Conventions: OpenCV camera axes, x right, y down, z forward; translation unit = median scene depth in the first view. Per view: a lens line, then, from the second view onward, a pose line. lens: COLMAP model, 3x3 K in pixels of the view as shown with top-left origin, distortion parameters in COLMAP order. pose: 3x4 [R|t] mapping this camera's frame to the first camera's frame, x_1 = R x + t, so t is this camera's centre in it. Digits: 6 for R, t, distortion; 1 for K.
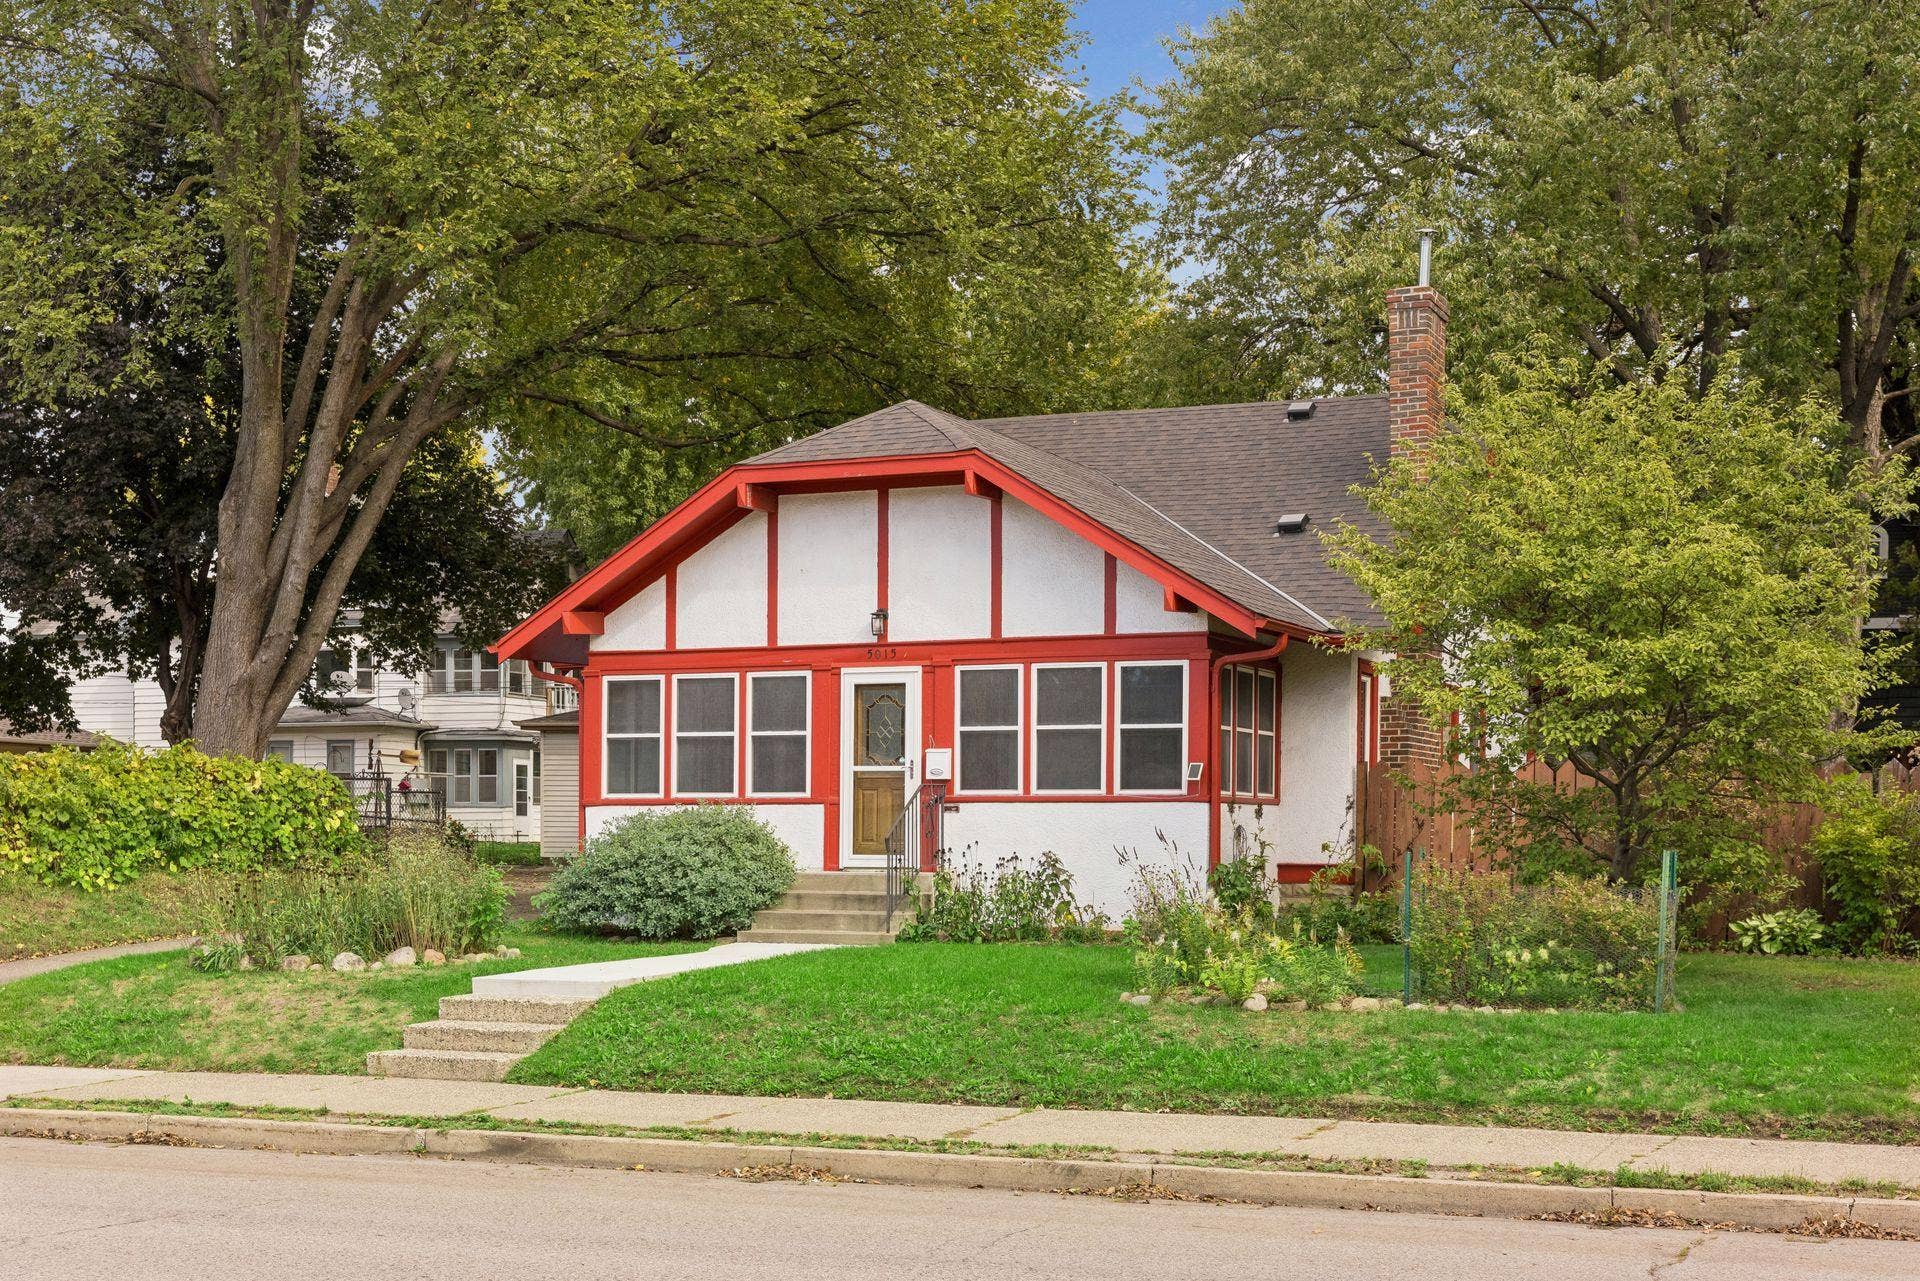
lens RADIAL K [[934.5, 0, 960.0], [0, 934.5, 640.5], [0, 0, 1]] dist [0.000925, -0.001085]
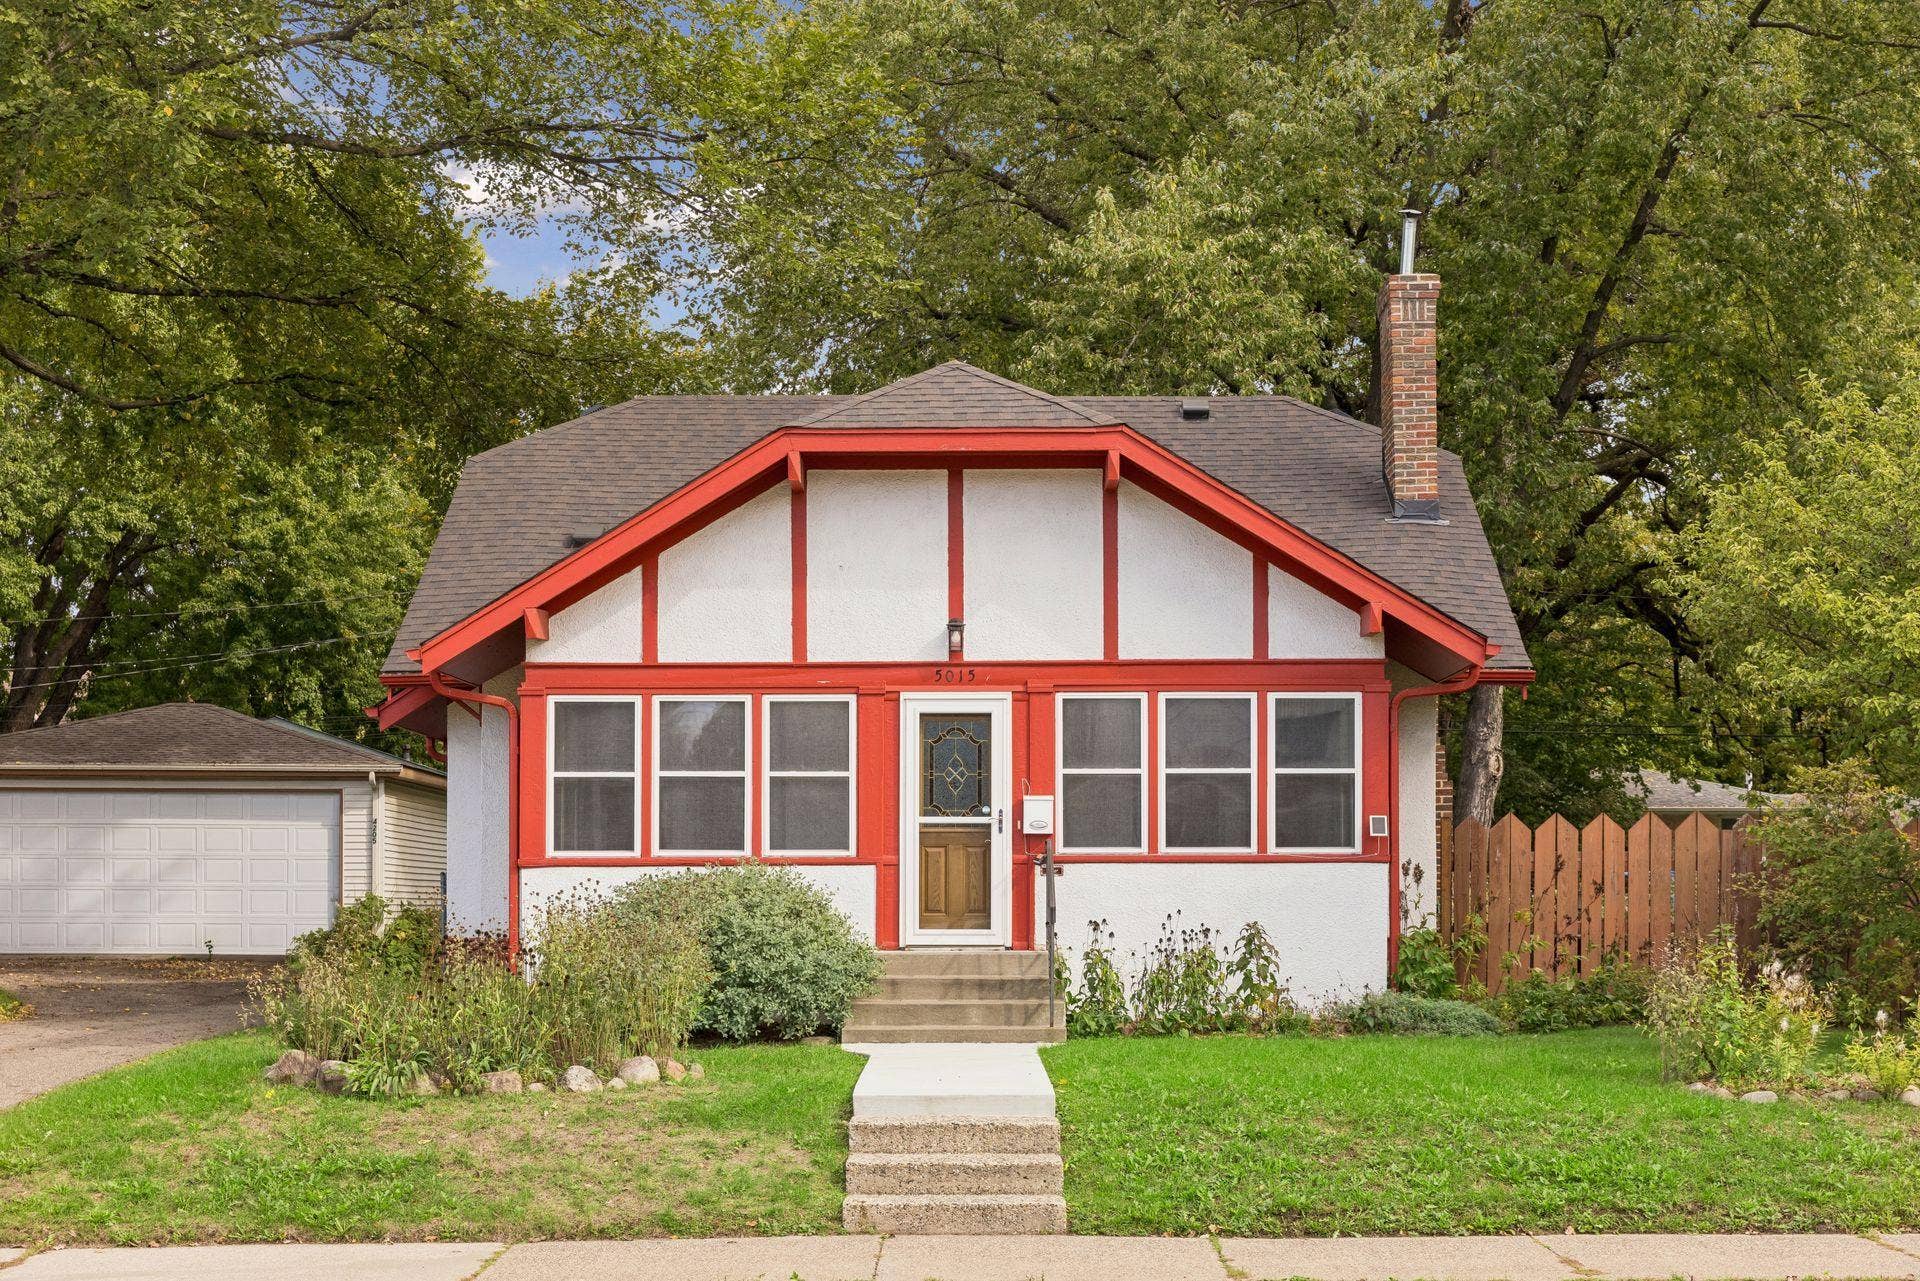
lens RADIAL K [[1144.5, 0, 958.8], [0, 1144.5, 656.4], [0, 0, 1]] dist [-0.000424, 0.003093]
pose [[0.987071, 0.030459, 0.157366, -0.240204], [-0.028775, 0.999502, -0.012972, 0.010780], [-0.157682, 0.008276, 0.987455, 0.039934]]
